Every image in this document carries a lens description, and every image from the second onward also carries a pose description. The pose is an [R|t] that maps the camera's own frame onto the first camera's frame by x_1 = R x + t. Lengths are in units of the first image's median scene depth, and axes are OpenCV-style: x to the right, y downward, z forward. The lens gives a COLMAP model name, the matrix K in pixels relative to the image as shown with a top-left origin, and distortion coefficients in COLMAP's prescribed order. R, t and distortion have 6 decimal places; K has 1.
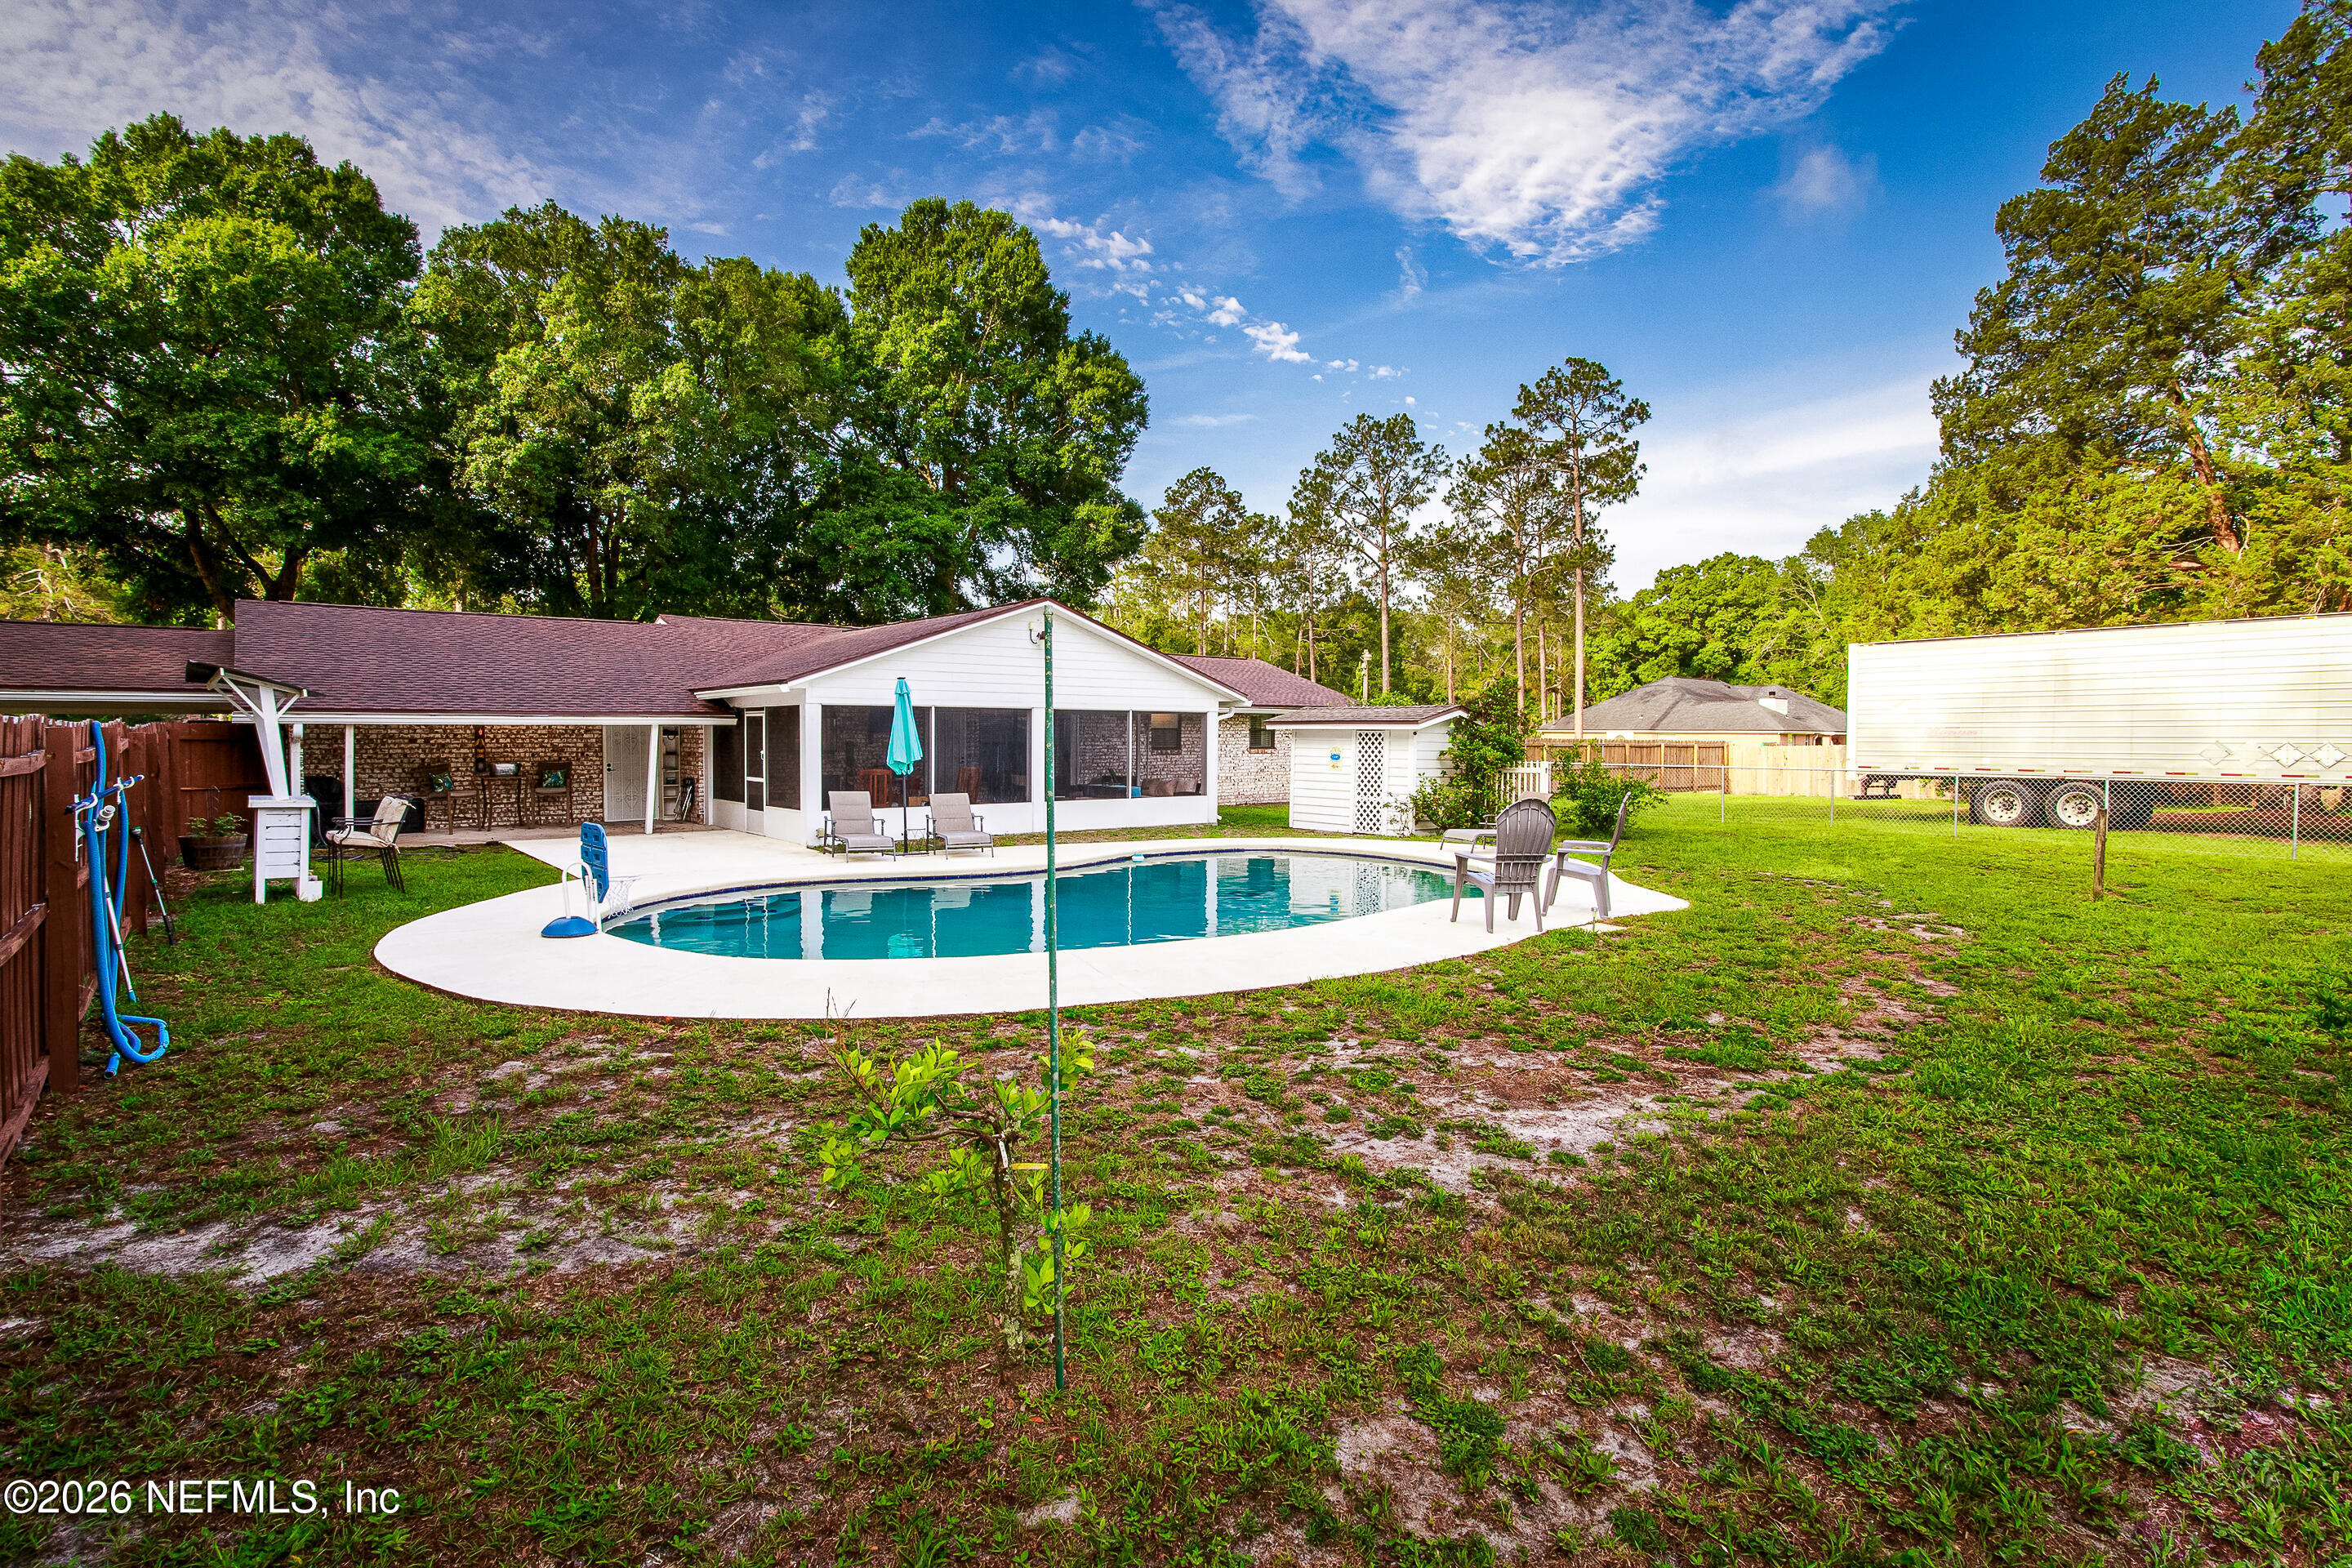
lens RADIAL K [[1159.8, 0, 1176.0], [0, 1159.8, 784.0], [0, 0, 1]] dist [-0.063814, 0.000573]
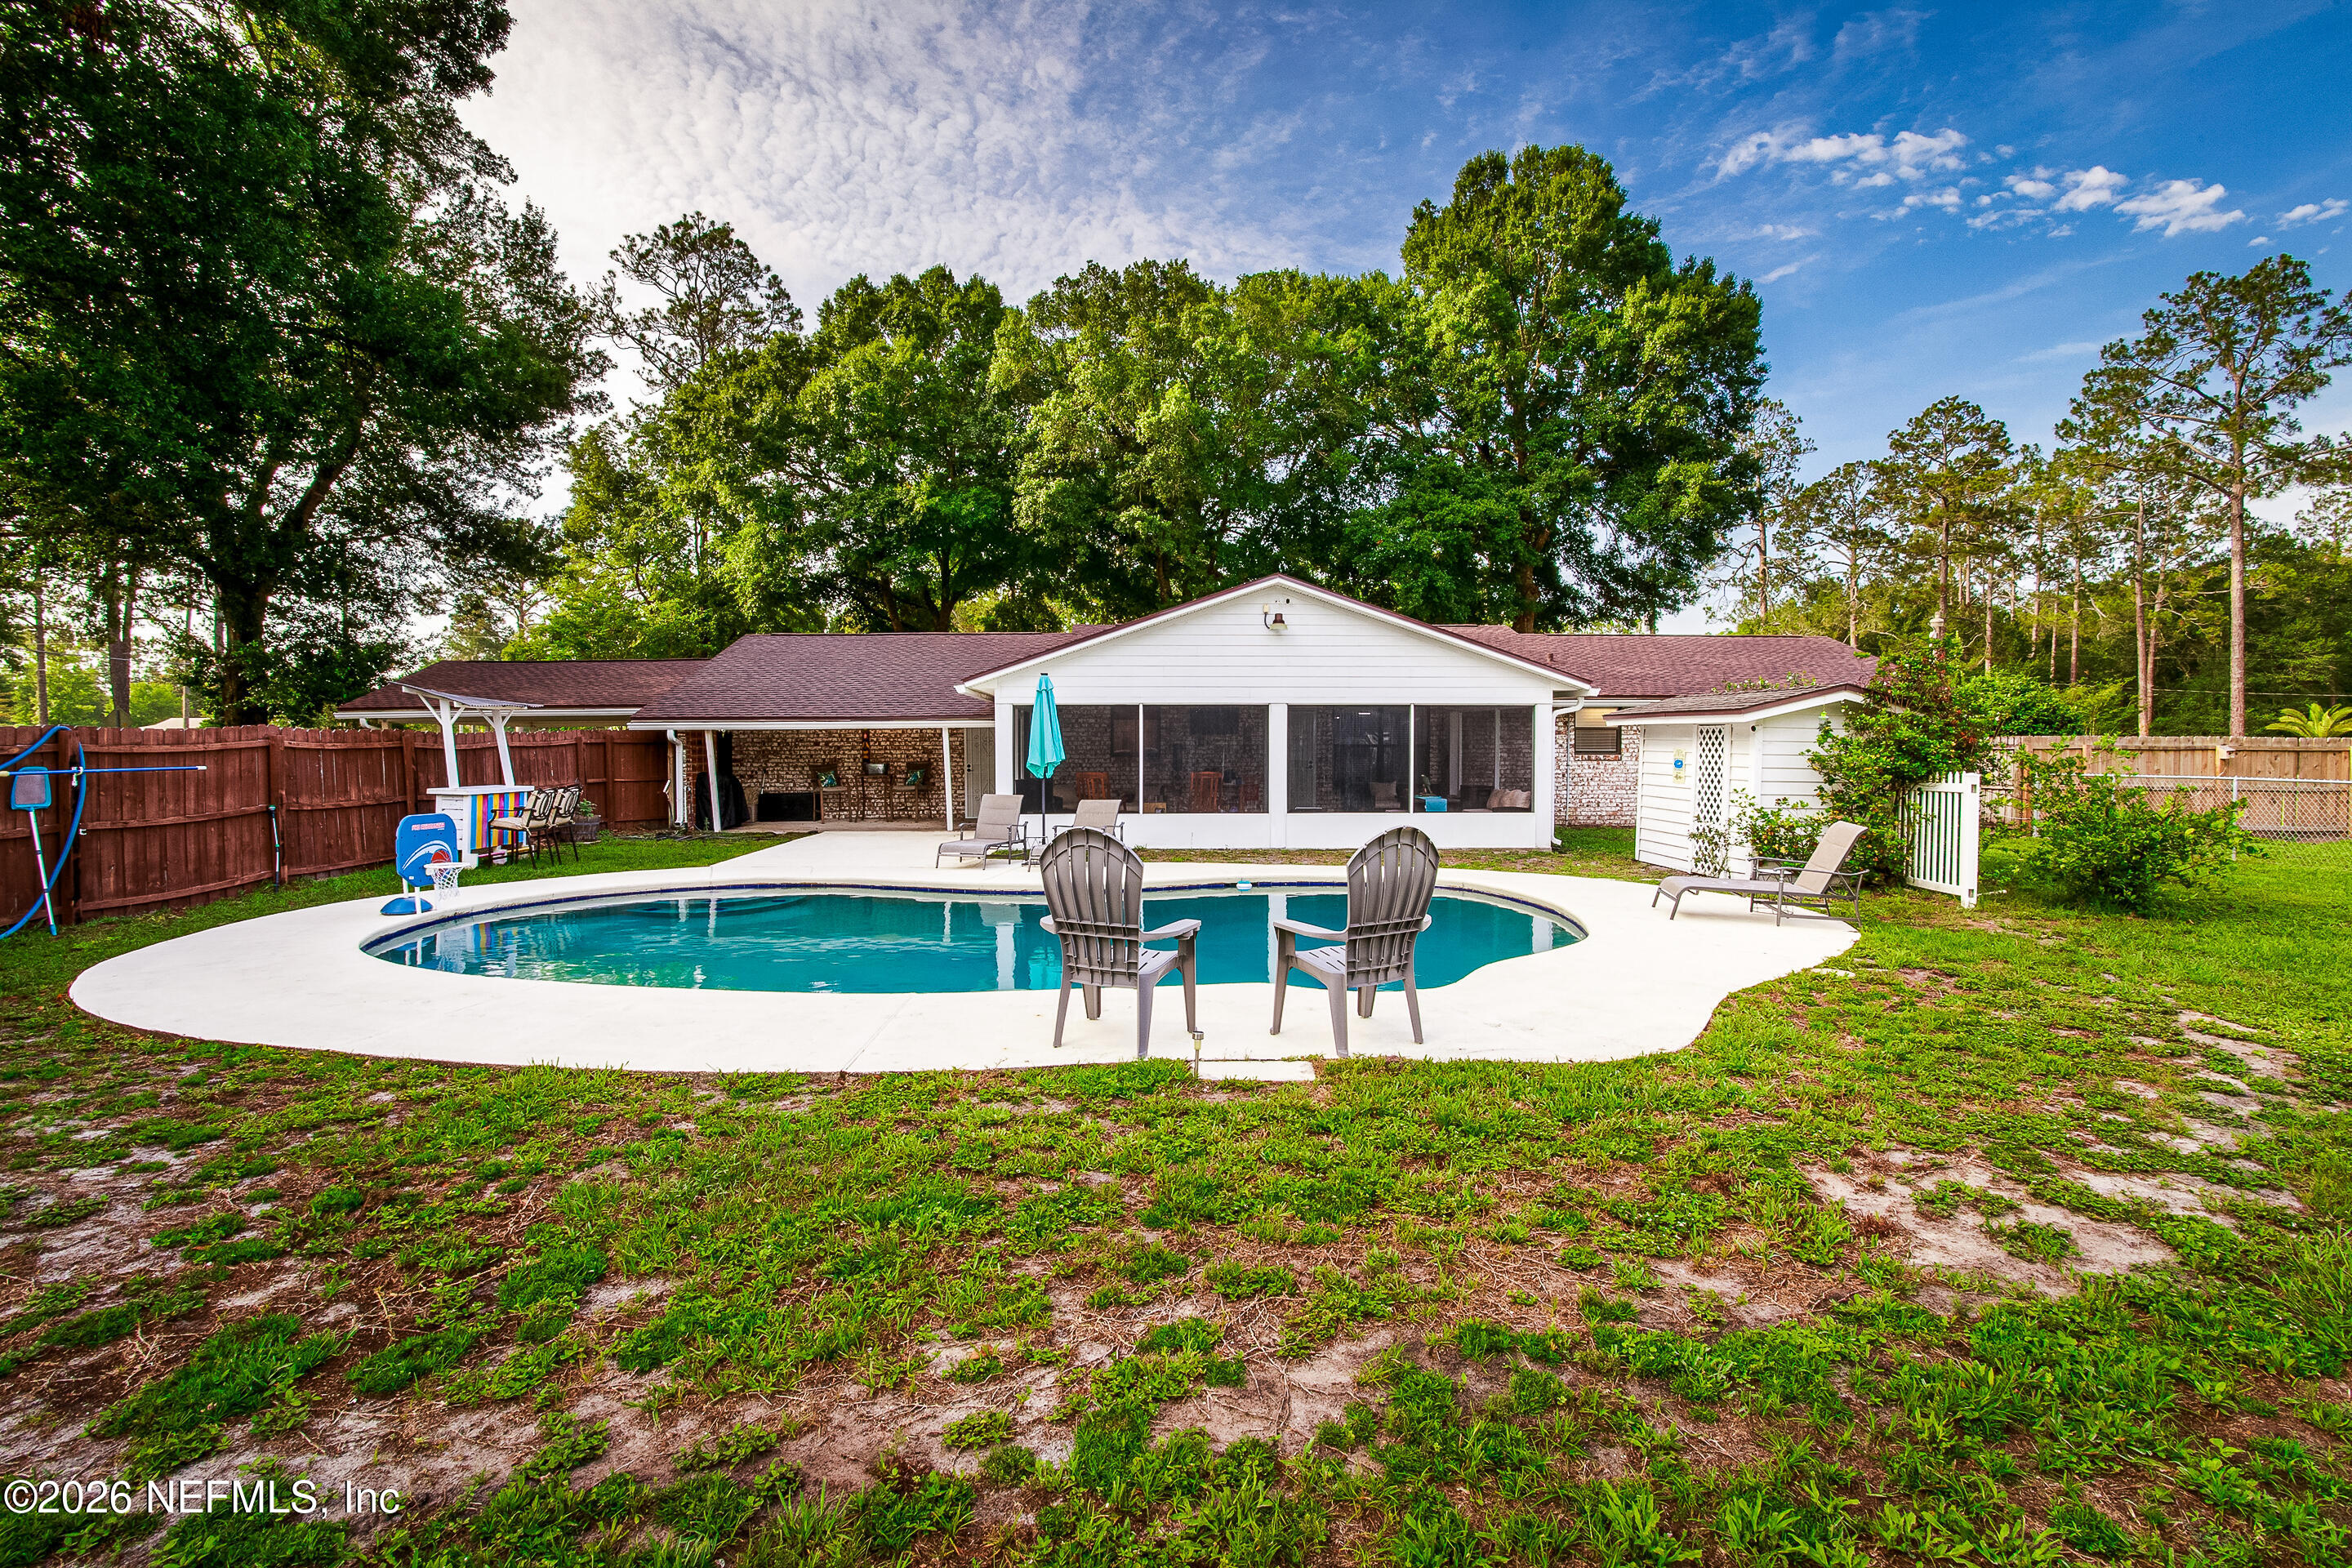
lens RADIAL K [[1149.3, 0, 1176.0], [0, 1149.3, 784.0], [0, 0, 1]] dist [-0.075030, 0.038076]
pose [[0.769118, 0.018415, -0.638842, 0.194921], [-0.022469, 0.999746, 0.001767, -0.003119], [0.638712, 0.012995, 0.769336, 0.159377]]
